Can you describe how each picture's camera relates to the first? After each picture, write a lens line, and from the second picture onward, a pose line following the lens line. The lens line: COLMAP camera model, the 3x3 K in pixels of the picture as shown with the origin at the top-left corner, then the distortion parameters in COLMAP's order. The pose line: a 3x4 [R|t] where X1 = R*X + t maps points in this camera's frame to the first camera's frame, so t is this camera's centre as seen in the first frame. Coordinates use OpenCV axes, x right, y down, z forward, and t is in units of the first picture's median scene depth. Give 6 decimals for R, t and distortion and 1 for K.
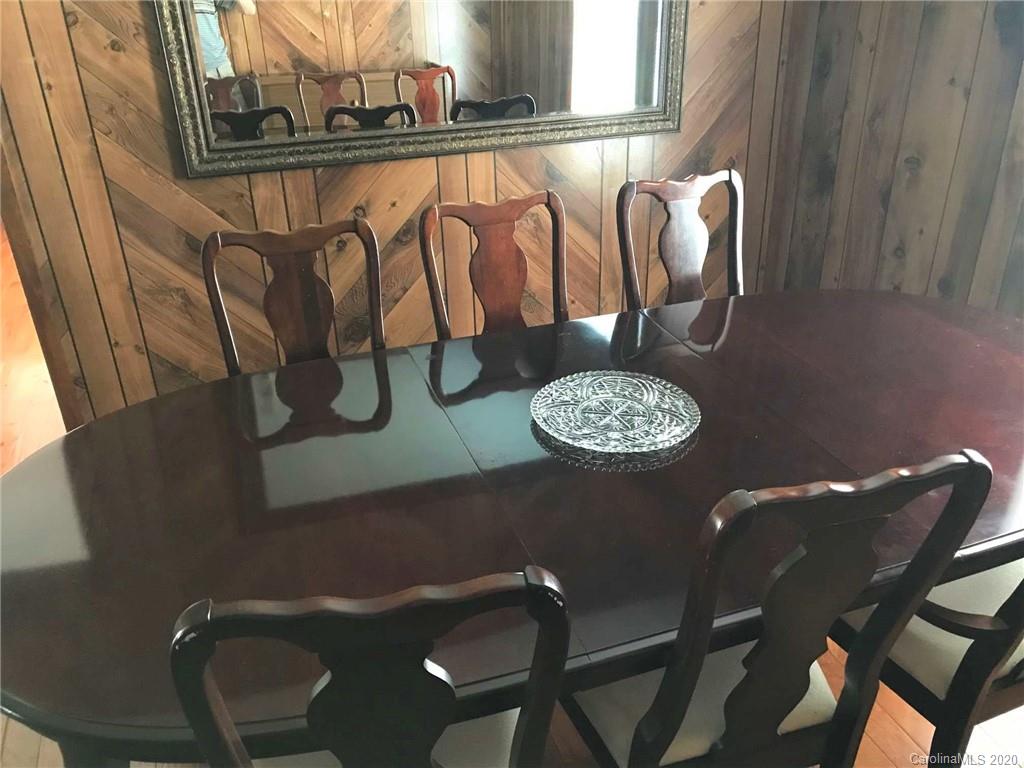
lens RADIAL K [[842.9, 0, 530.0], [0, 842.9, 380.2], [0, 0, 1]] dist [-0.059353, 0.134248]
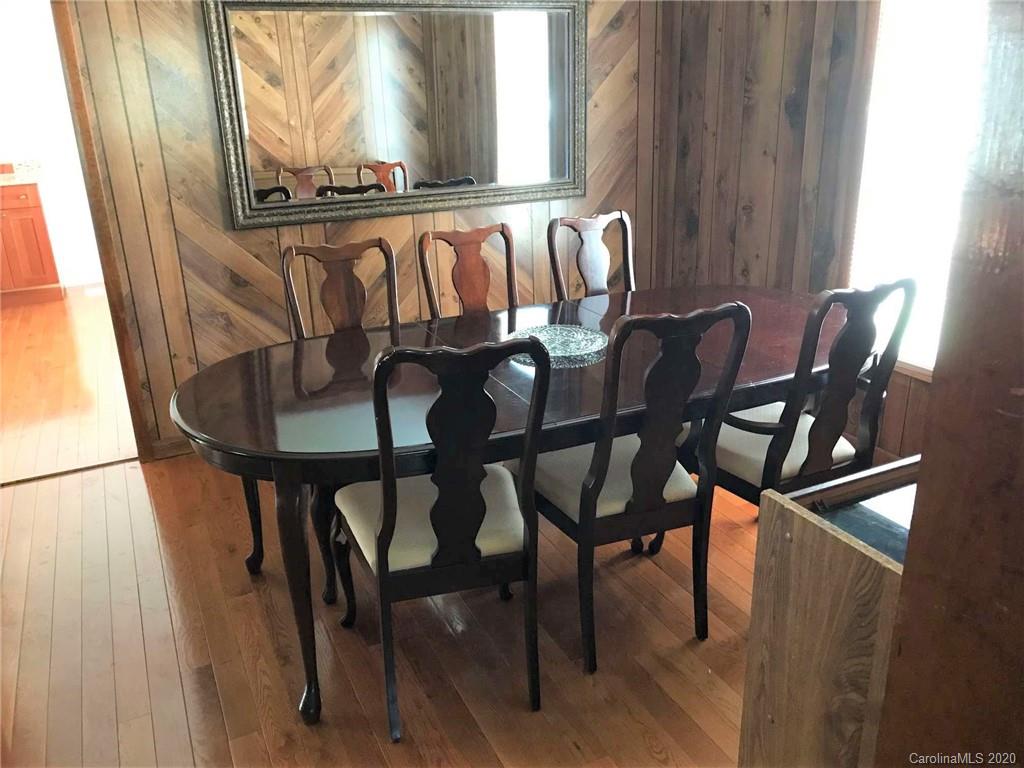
lens RADIAL K [[820.9, 0, 529.8], [0, 820.9, 386.0], [0, 0, 1]] dist [0.032581, -0.076933]
pose [[0.994286, -0.044155, 0.097190, -0.065937], [0.054889, 0.992338, -0.110696, 0.178643], [-0.091558, 0.115398, 0.989091, -0.331121]]
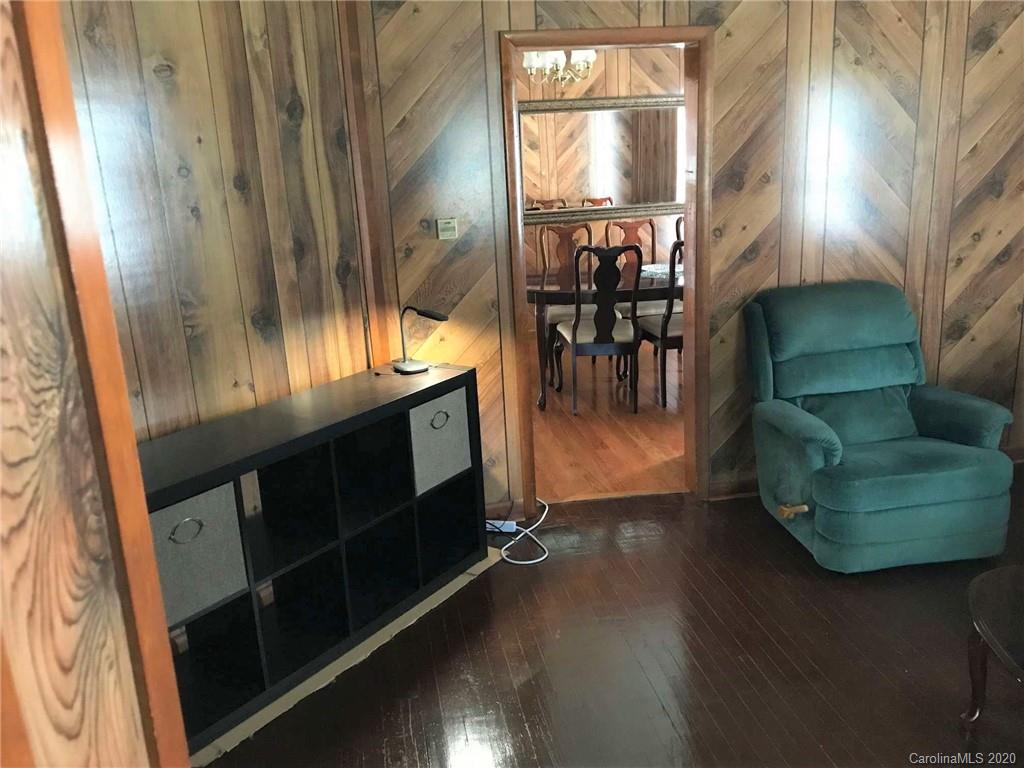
lens RADIAL K [[842.6, 0, 512.0], [0, 842.6, 384.0], [0, 0, 1]] dist [0.035446, -0.036616]
pose [[0.982561, 0.017870, -0.185082, 0.080346], [-0.052191, 0.981862, -0.182272, 0.691552], [0.178468, 0.188753, 0.965672, -1.387268]]
